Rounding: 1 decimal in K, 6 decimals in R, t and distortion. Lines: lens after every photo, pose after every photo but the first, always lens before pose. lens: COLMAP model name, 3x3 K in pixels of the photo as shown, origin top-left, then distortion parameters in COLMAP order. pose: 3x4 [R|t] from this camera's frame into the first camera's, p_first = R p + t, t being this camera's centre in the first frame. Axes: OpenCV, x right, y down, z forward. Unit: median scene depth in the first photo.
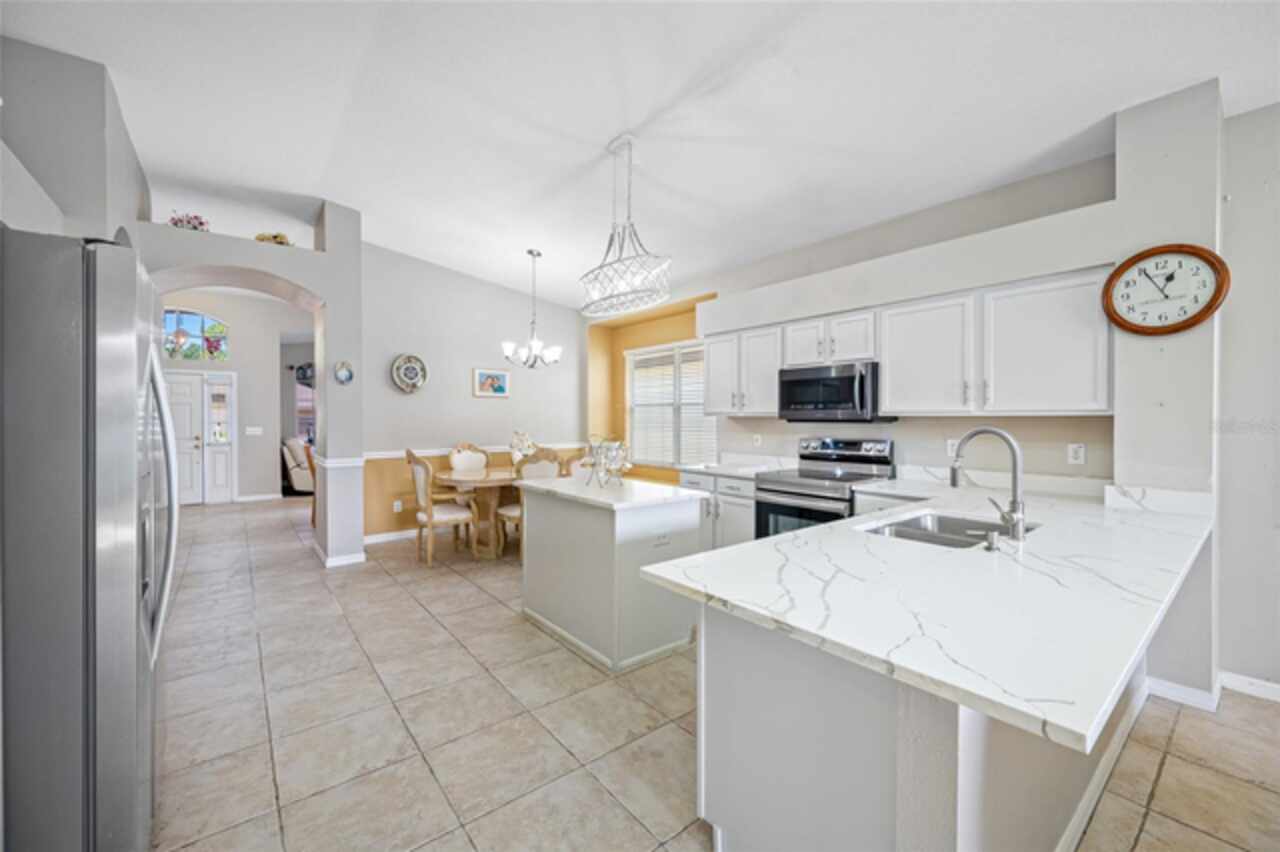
lens RADIAL K [[506.3, 0, 642.5], [0, 506.3, 420.8], [0, 0, 1]] dist [0.000597, -0.000065]
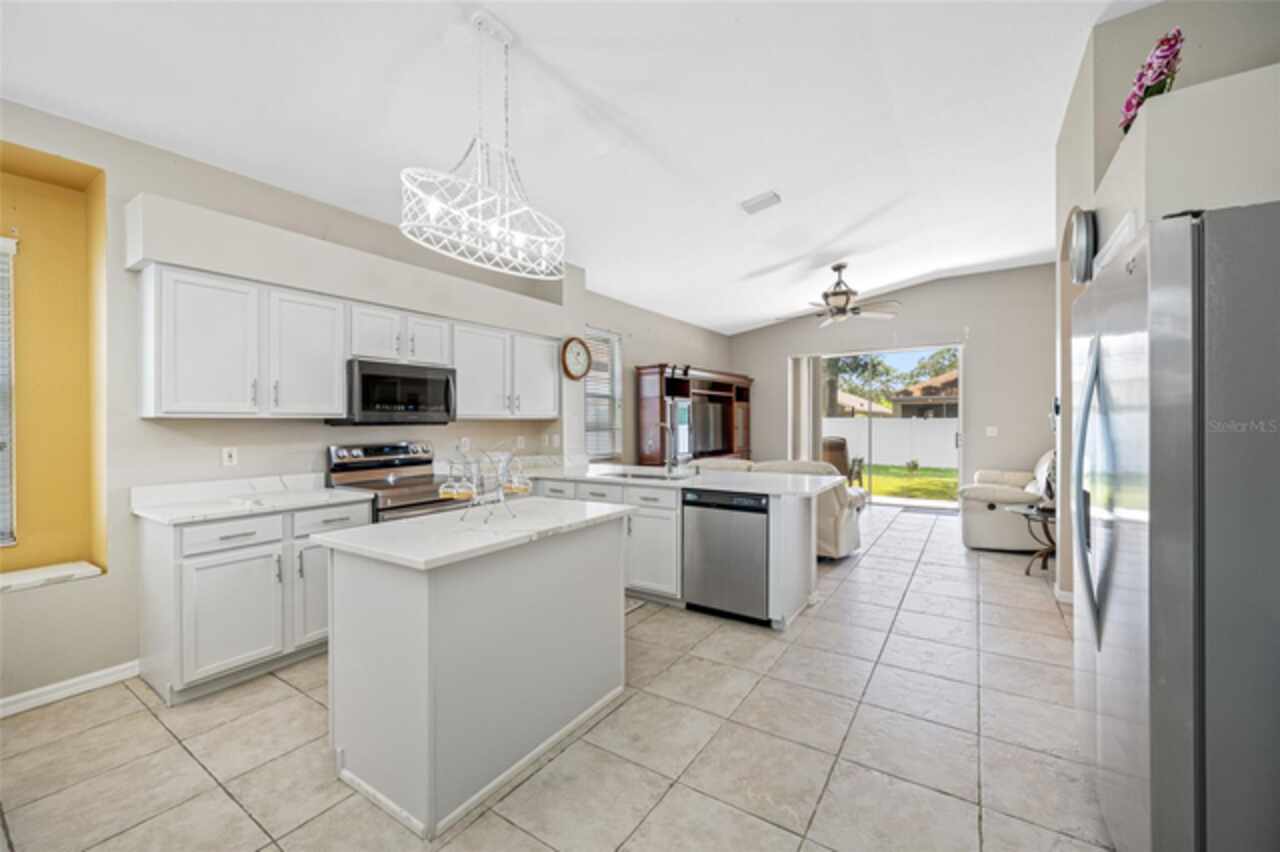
lens RADIAL K [[506.3, 0, 643.1], [0, 506.3, 423.2], [0, 0, 1]] dist [0.000597, -0.000065]
pose [[-0.302029, 0.001235, 0.953298, -0.880810], [0.012481, 0.999919, 0.002659, 0.003631], [-0.953217, 0.012702, -0.302020, 1.153164]]
